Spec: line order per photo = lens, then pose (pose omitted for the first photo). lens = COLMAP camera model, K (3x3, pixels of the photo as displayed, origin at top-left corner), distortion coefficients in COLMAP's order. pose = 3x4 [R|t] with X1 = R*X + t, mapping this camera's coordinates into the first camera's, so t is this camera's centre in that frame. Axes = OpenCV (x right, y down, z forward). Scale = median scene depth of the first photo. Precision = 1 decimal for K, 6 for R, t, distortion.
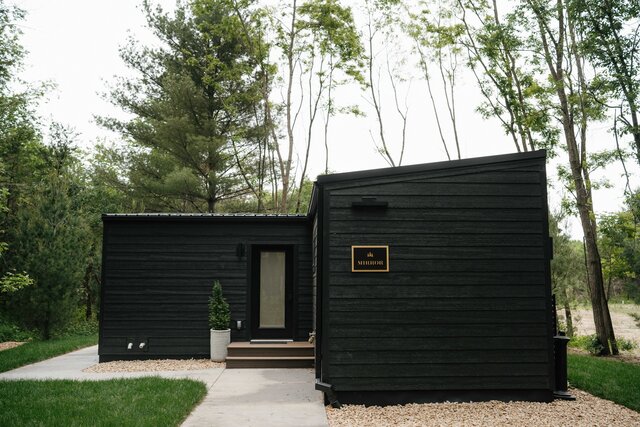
lens RADIAL K [[648.8, 0, 320.0], [0, 648.8, 213.5], [0, 0, 1]] dist [-0.002158, -0.000338]
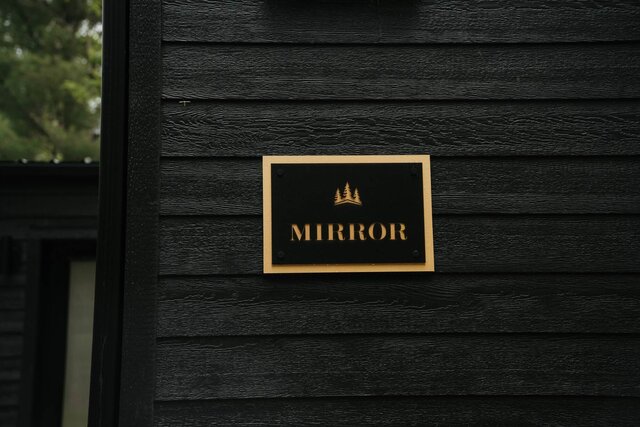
lens RADIAL K [[949.9, 0, 320.0], [0, 949.9, 213.5], [0, 0, 1]] dist [0.221756, 0.022295]
pose [[0.999737, -0.010059, 0.020593, 0.061447], [0.010789, 0.999306, -0.035642, 0.080722], [-0.020221, 0.035855, 0.999152, 0.680913]]
